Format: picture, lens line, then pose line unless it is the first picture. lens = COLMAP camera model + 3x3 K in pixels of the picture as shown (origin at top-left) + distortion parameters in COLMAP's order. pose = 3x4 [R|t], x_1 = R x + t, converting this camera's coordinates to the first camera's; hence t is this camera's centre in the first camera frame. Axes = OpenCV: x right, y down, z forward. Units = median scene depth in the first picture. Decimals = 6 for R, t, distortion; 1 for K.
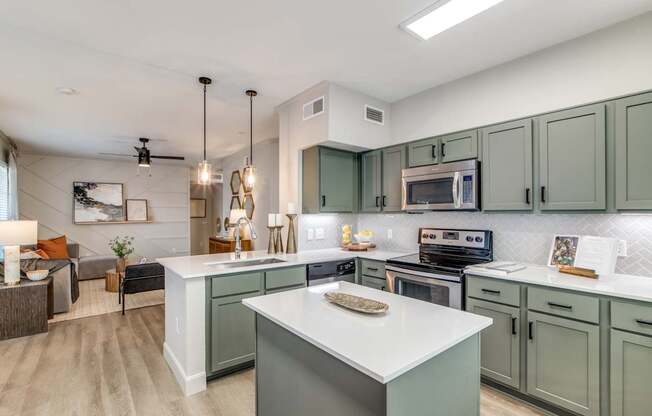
lens RADIAL K [[297.5, 0, 325.7], [0, 297.5, 216.1], [0, 0, 1]] dist [-0.010378, 0.000176]
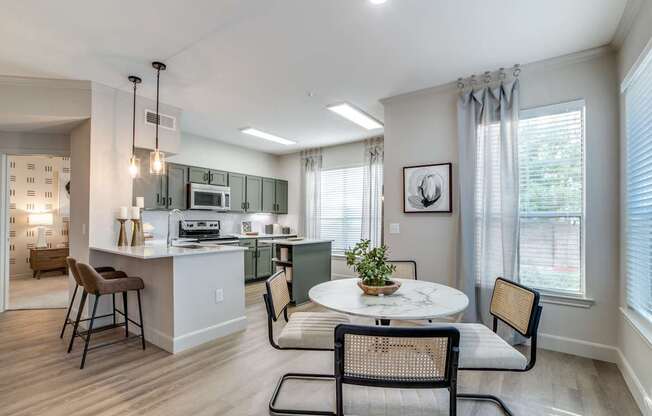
lens RADIAL K [[297.5, 0, 325.7], [0, 297.5, 216.1], [0, 0, 1]] dist [-0.010378, 0.000176]
pose [[-0.255256, 0.019638, 0.966674, -1.225301], [0.002067, 0.999803, -0.019765, 0.043762], [-0.966871, -0.003047, -0.255246, 0.598517]]
